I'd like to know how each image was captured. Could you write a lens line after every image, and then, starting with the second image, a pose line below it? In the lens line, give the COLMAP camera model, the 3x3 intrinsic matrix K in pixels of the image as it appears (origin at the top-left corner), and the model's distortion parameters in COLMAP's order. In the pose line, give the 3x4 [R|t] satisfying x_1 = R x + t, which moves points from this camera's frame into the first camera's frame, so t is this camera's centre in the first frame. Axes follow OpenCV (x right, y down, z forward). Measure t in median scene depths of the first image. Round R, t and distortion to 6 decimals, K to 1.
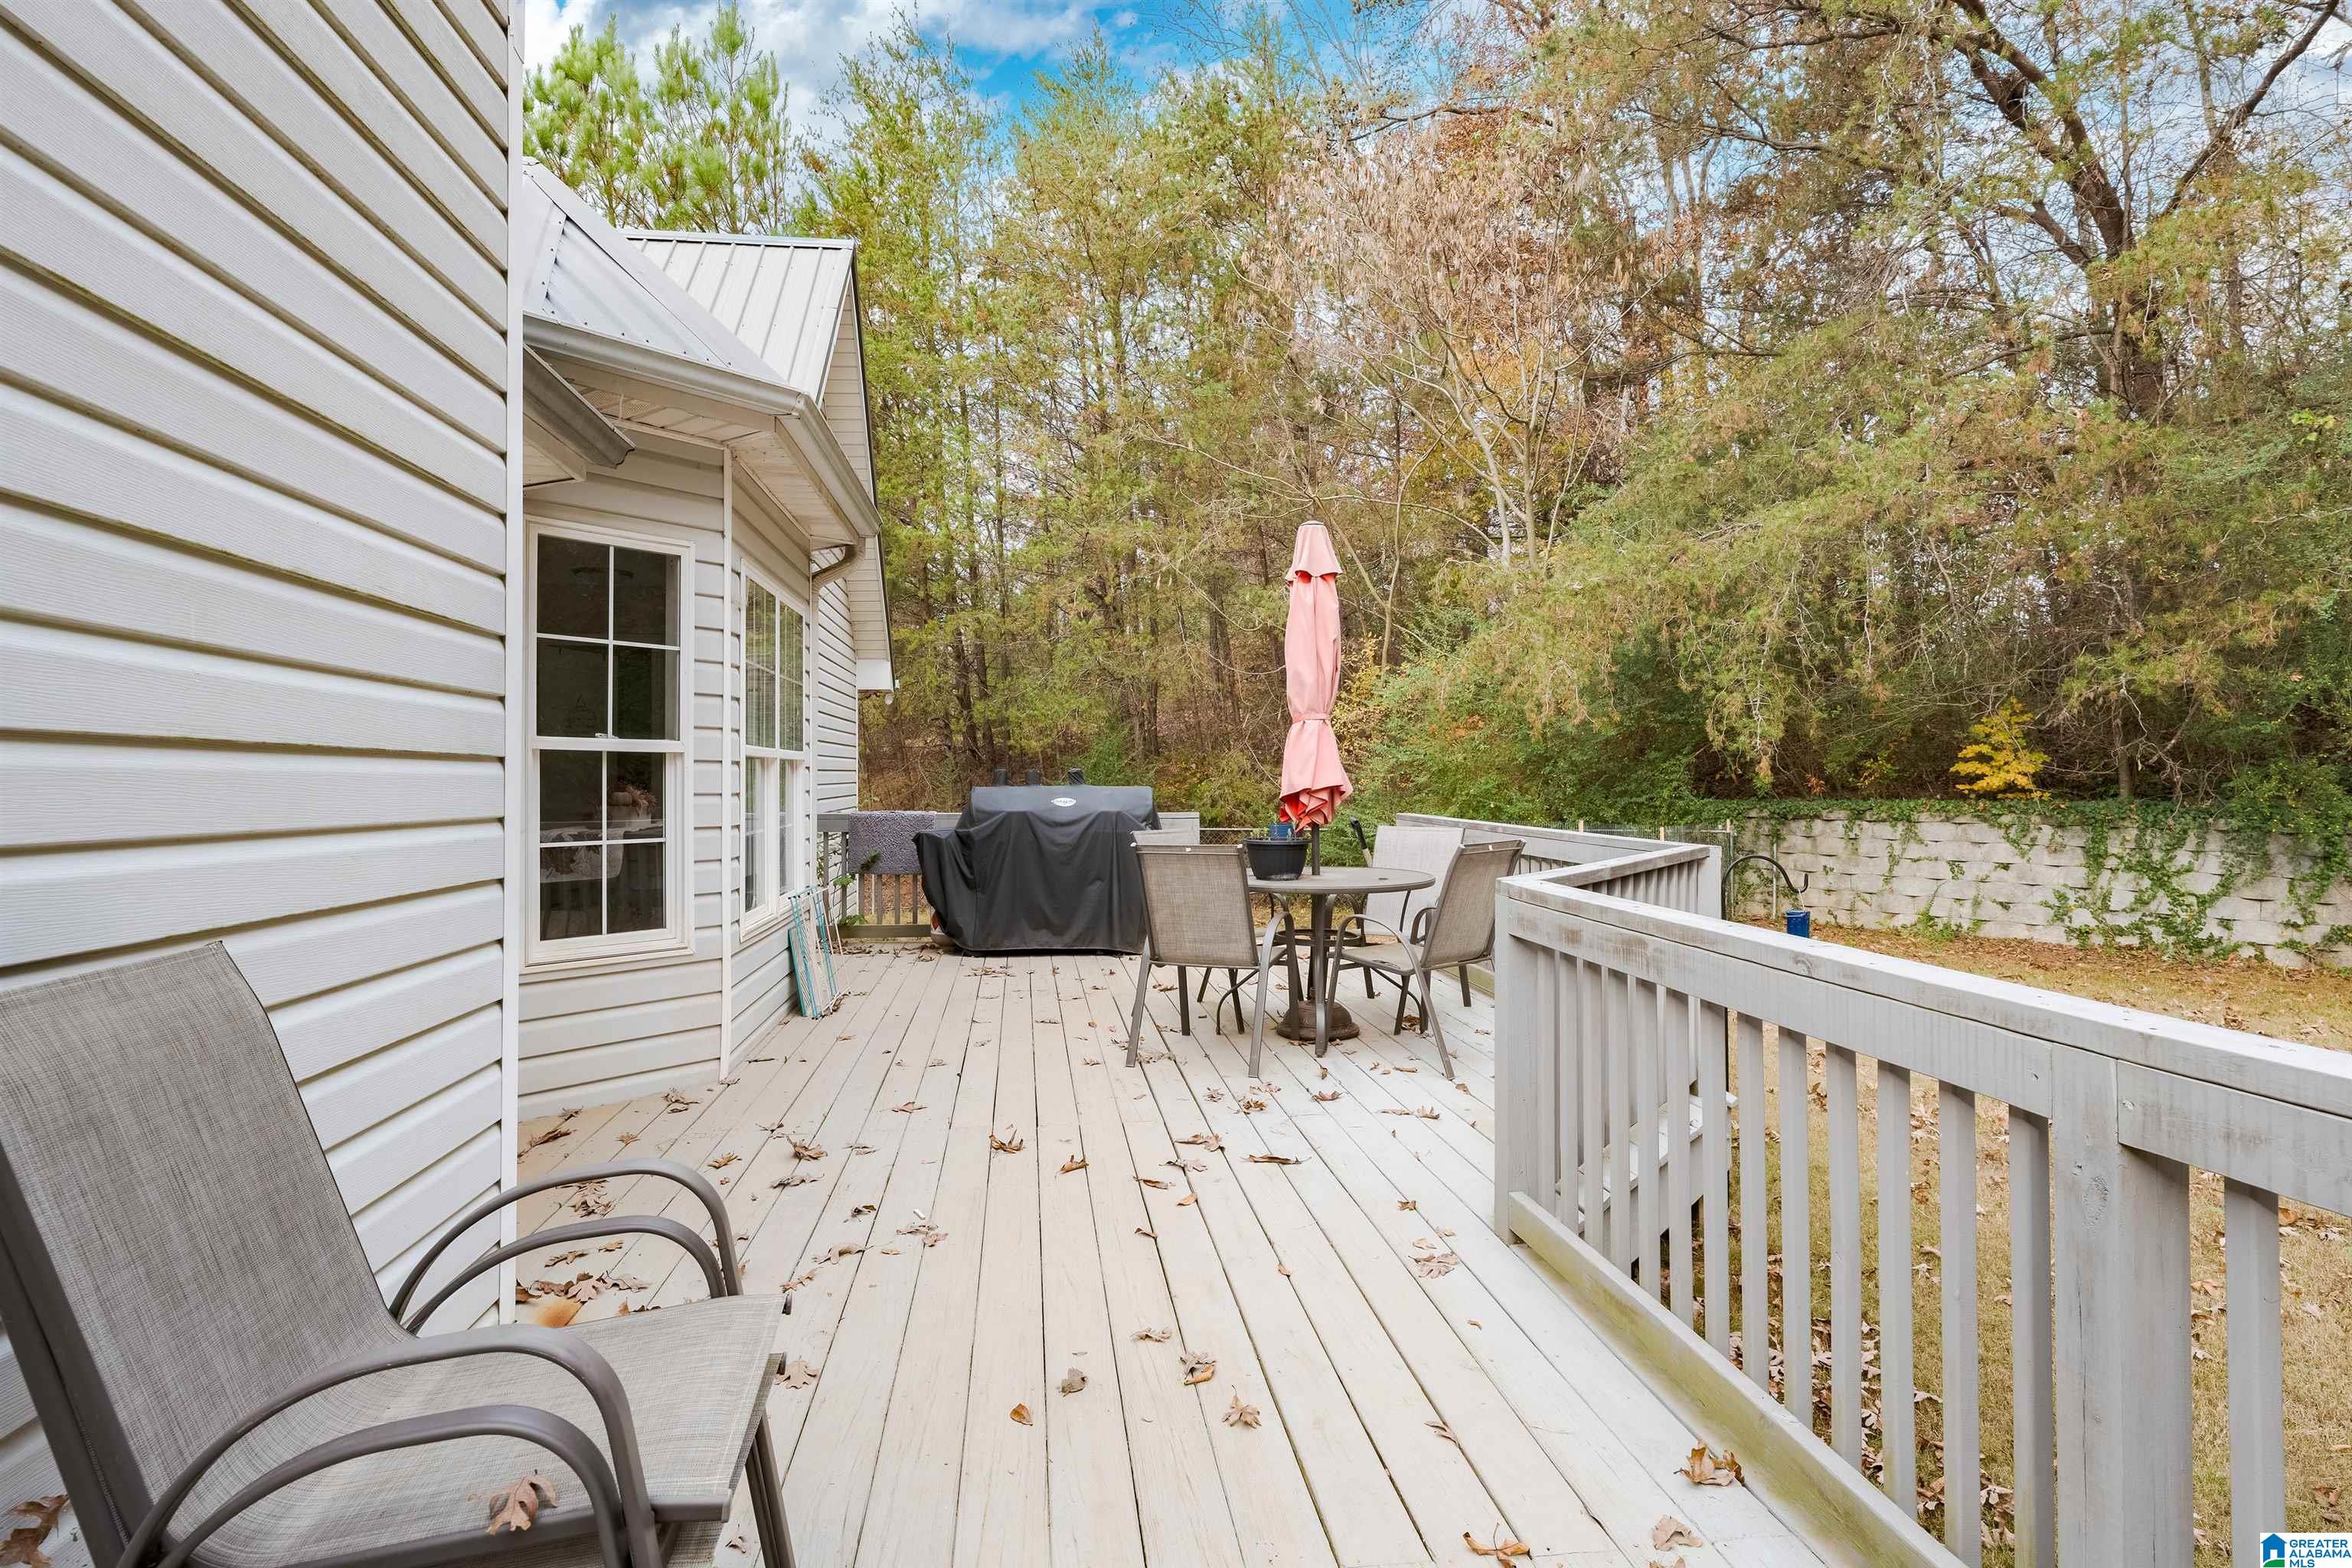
lens RADIAL K [[1244.2, 0, 1167.0], [0, 1244.2, 775.7], [0, 0, 1]] dist [0.002897, 0.000352]
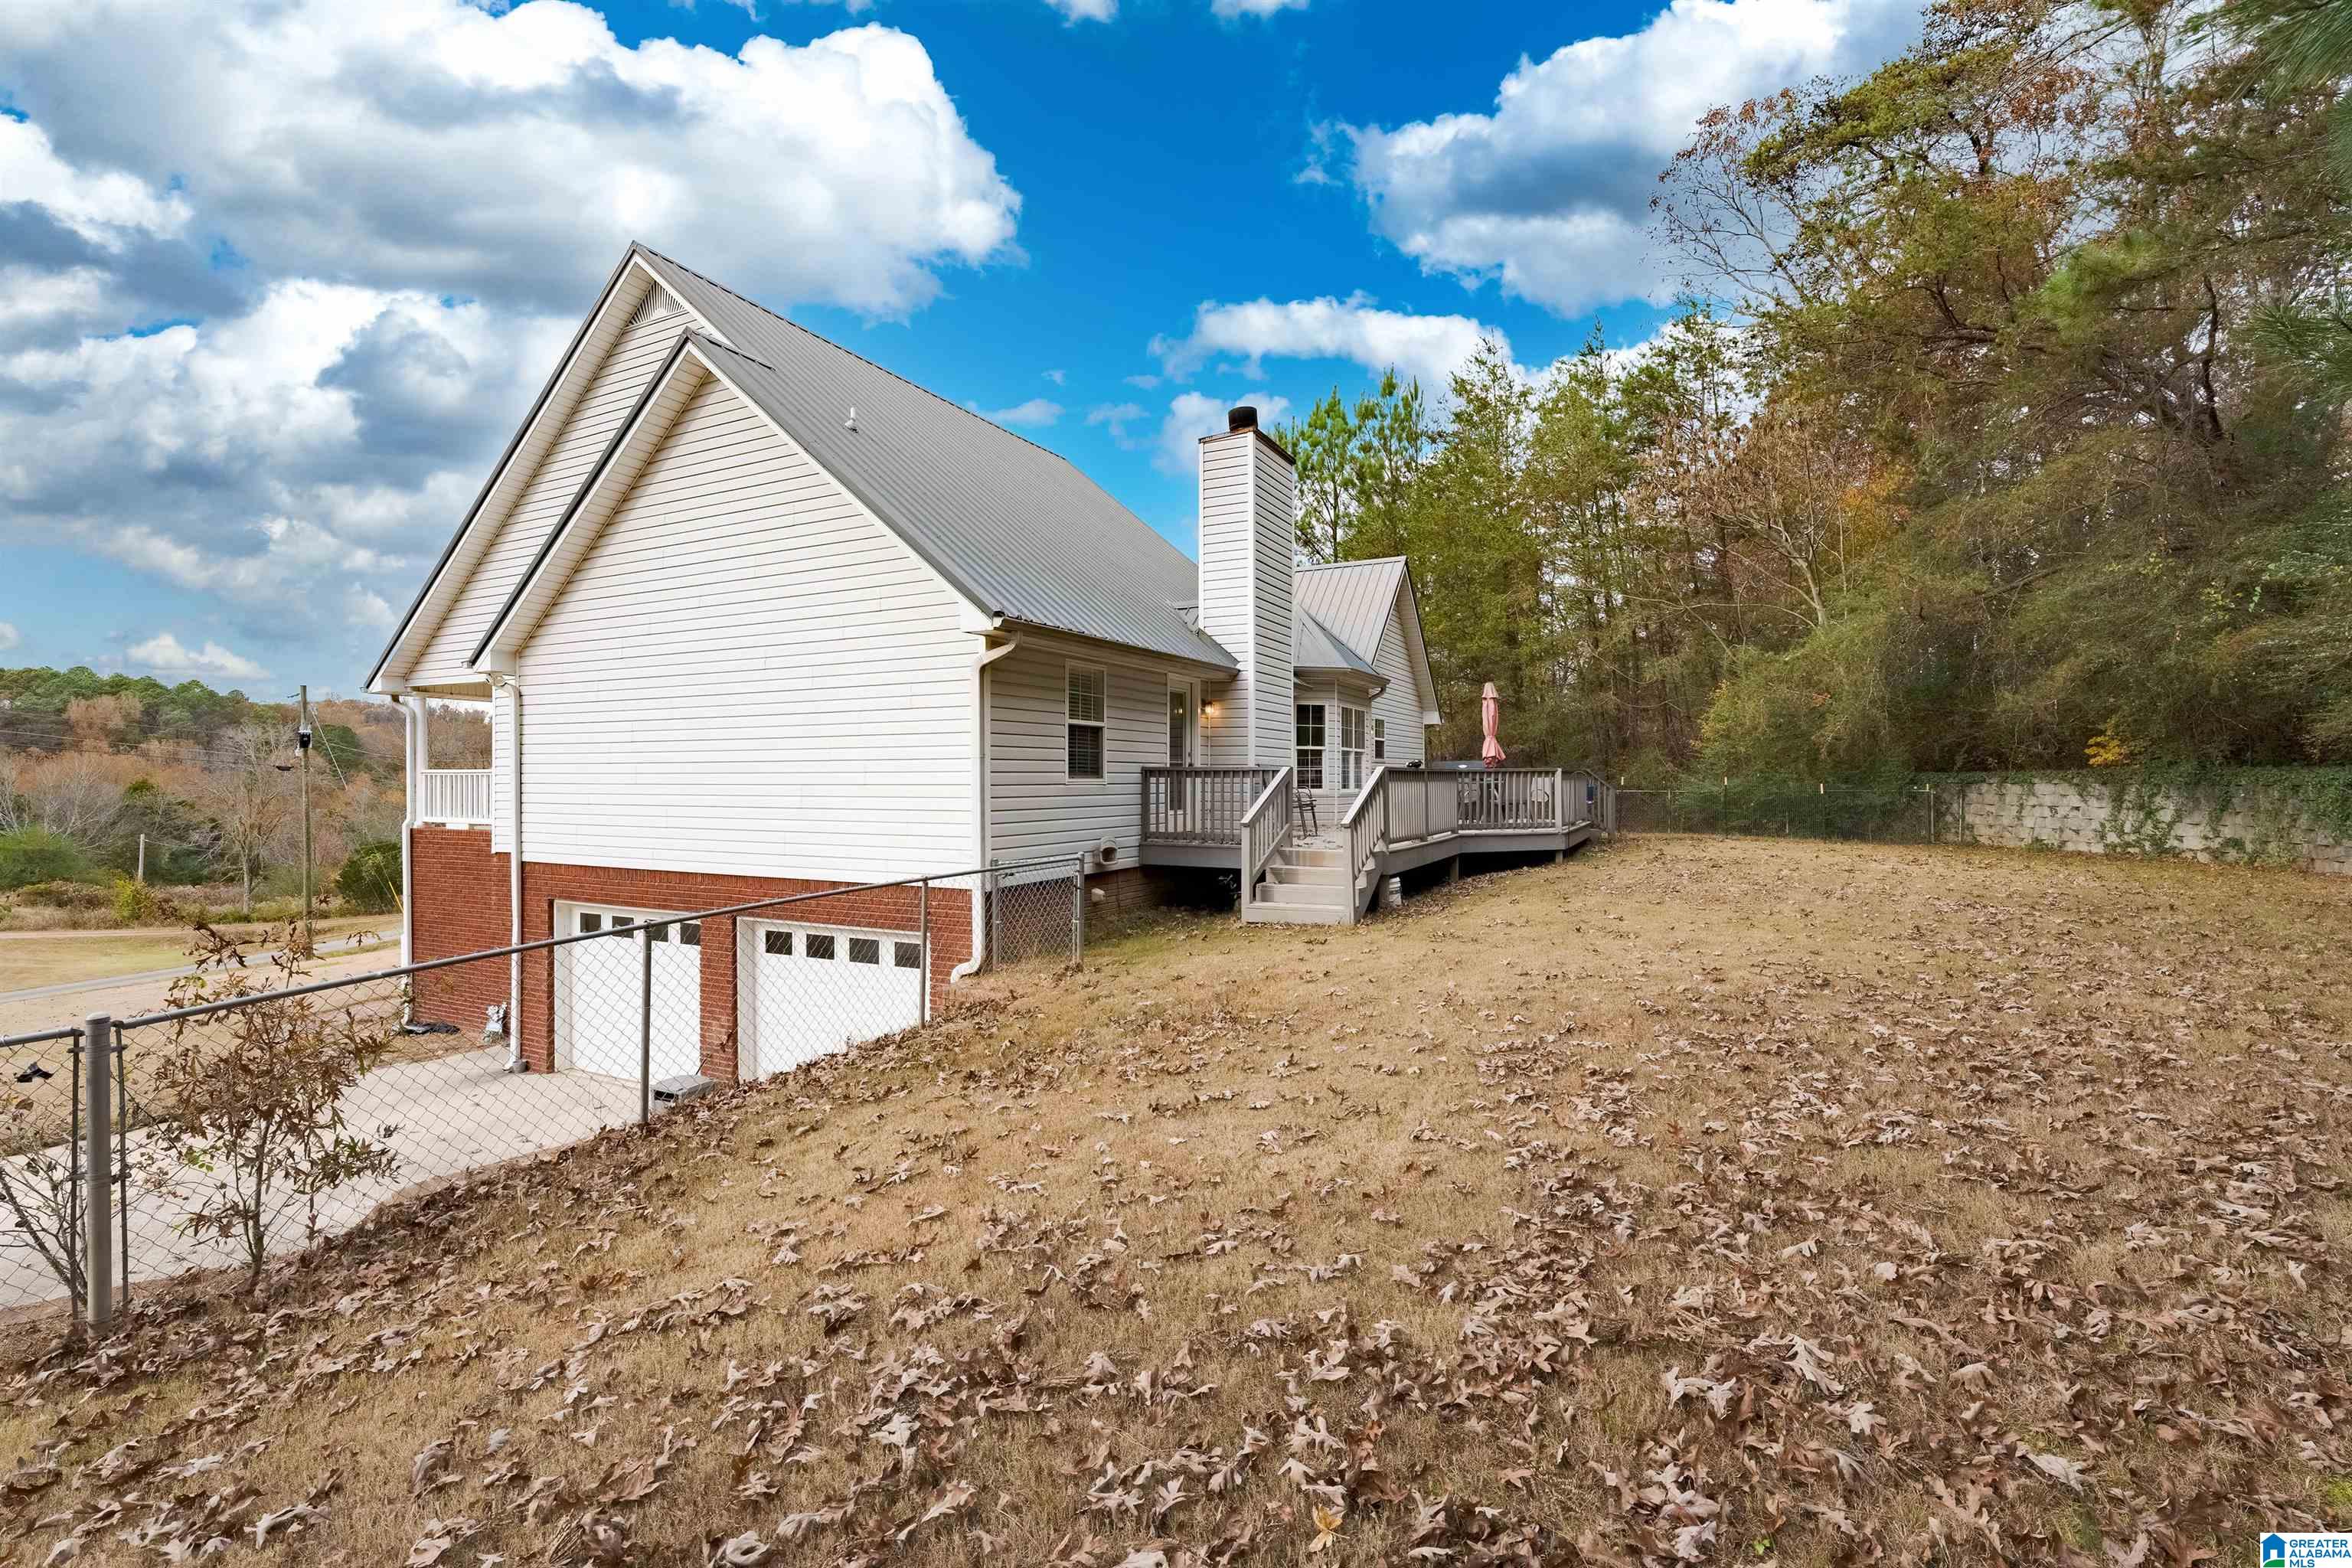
lens RADIAL K [[1051.6, 0, 1171.2], [0, 1051.6, 782.2], [0, 0, 1]] dist [0.000165, -0.000027]
pose [[0.825769, 0.000337, -0.564009, 0.497996], [0.001049, 0.999997, 0.002133, 0.034955], [0.564008, -0.002353, 0.825766, -0.942413]]
